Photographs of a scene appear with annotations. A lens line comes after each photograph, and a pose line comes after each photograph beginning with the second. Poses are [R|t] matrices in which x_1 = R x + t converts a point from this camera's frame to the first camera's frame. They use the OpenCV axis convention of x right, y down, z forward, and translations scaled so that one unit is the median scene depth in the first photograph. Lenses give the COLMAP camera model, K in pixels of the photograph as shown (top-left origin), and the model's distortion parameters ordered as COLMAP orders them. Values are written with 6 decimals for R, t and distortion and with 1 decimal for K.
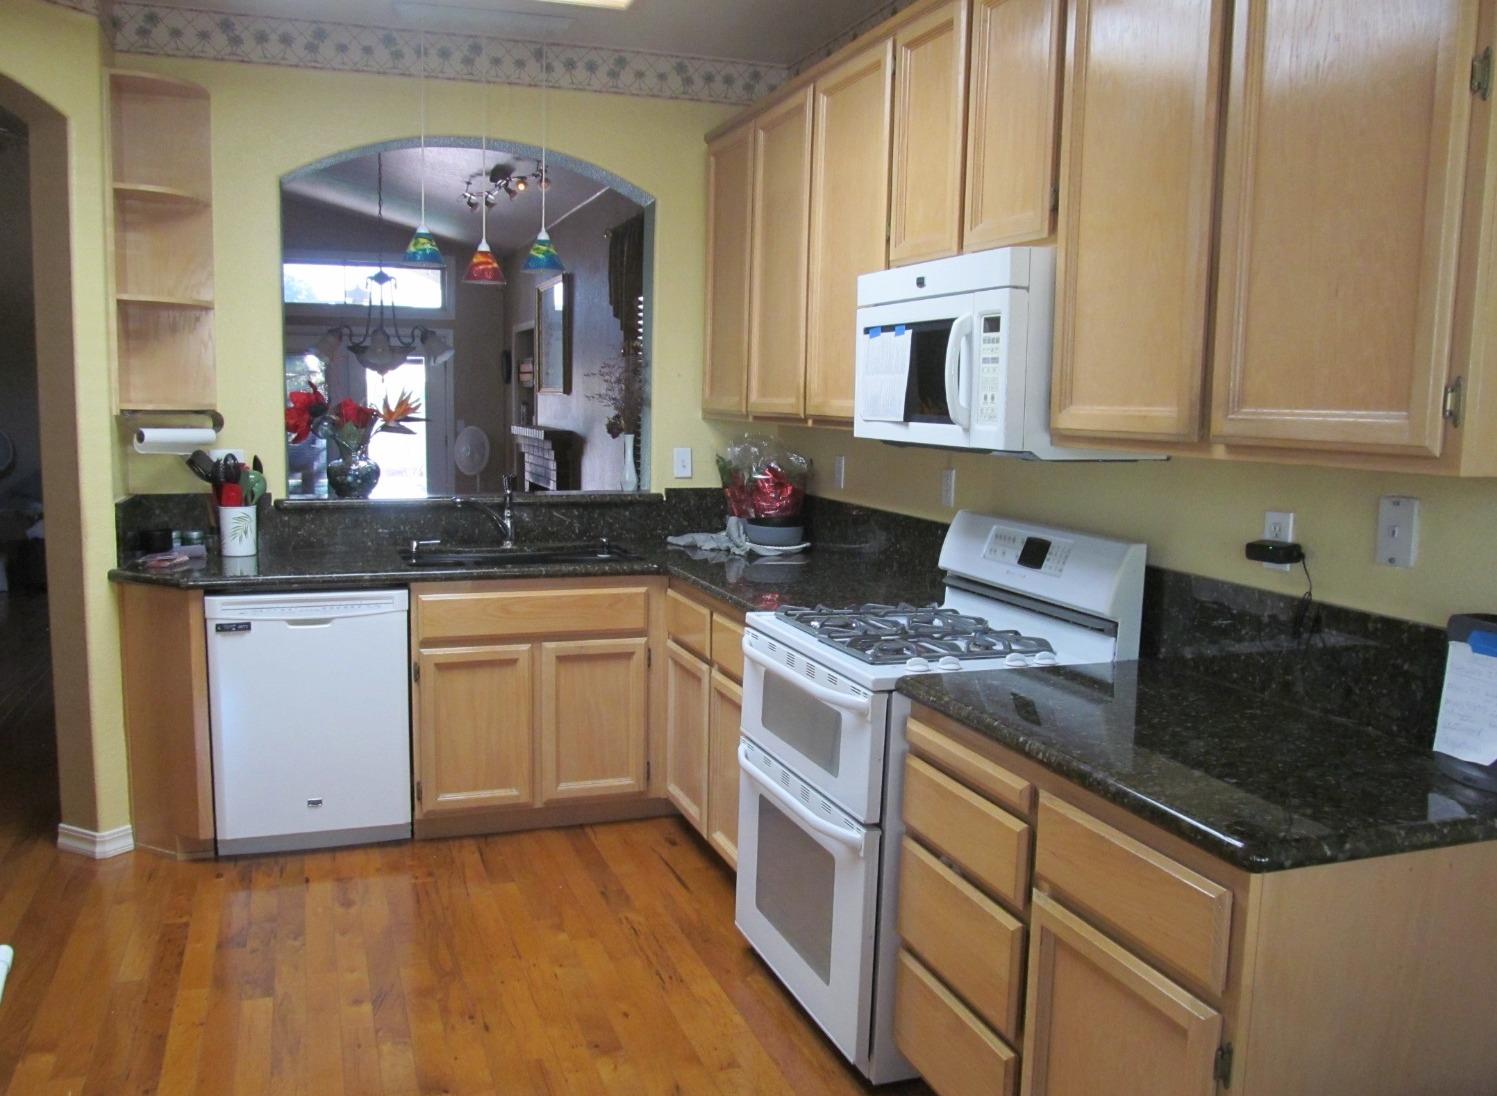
lens RADIAL K [[1283.8, 0, 748.5], [0, 1283.8, 548.0], [0, 0, 1]] dist [-0.004108, -0.000811]
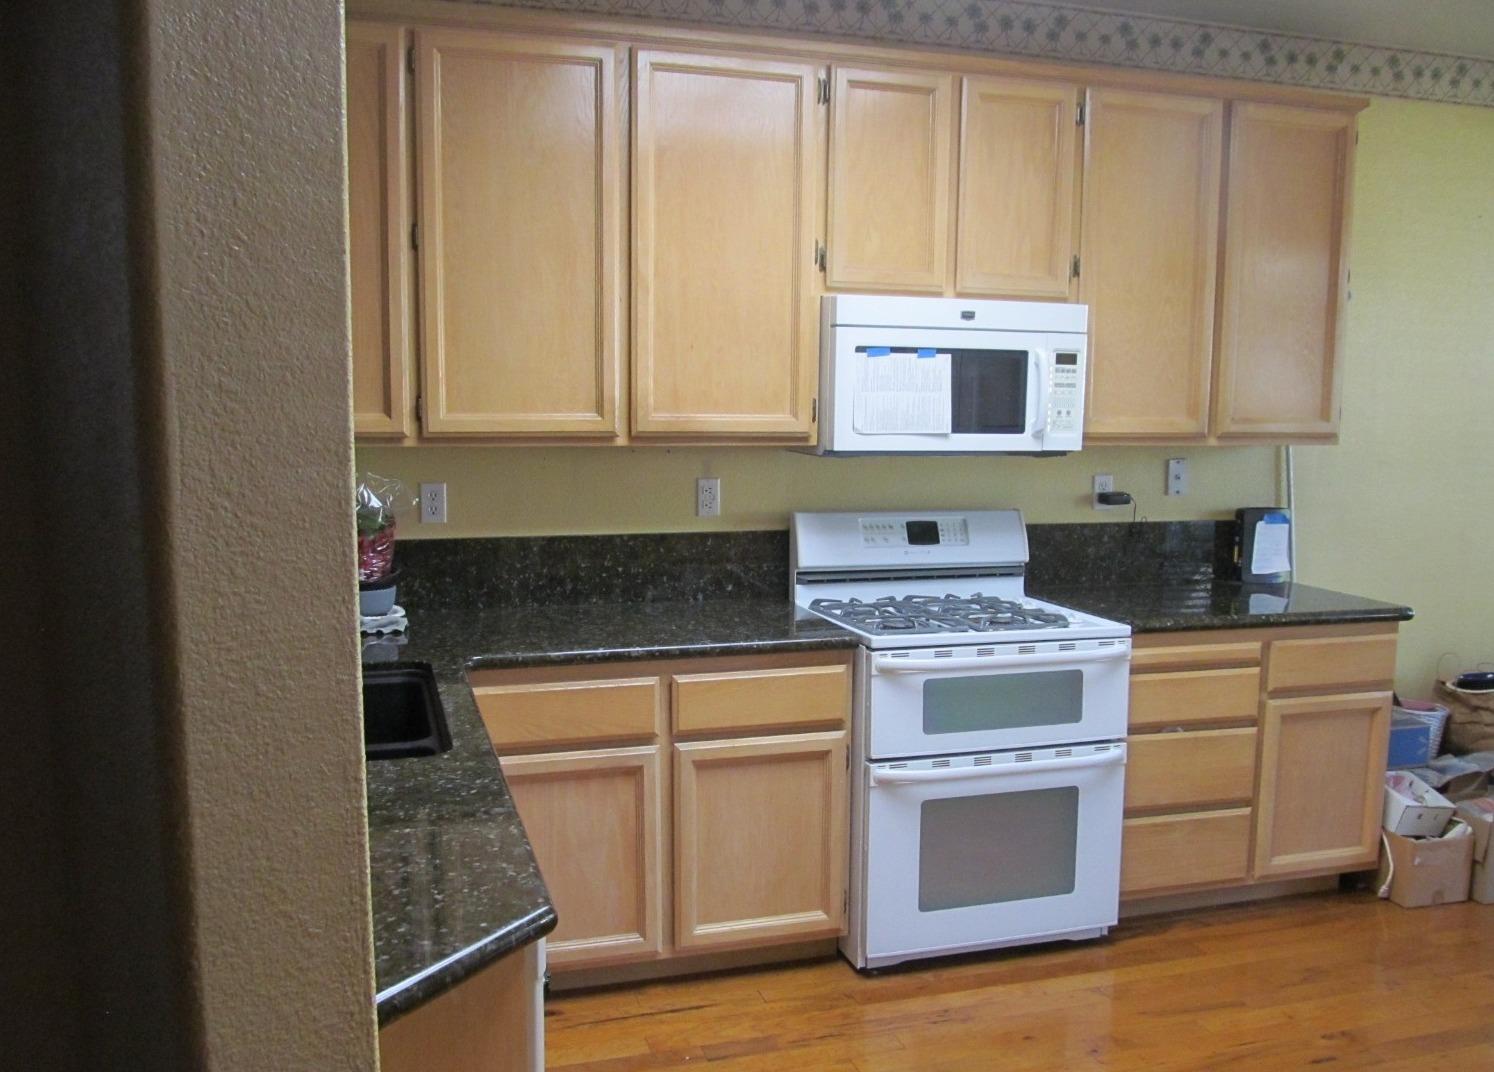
lens RADIAL K [[1238.8, 0, 747.0], [0, 1238.8, 536.0], [0, 0, 1]] dist [-0.013938, -0.006360]
pose [[0.031887, -0.131206, 0.990842, -1.100260], [0.105433, 0.986257, 0.127206, -0.184260], [-0.993915, 0.100411, 0.045282, 1.245916]]
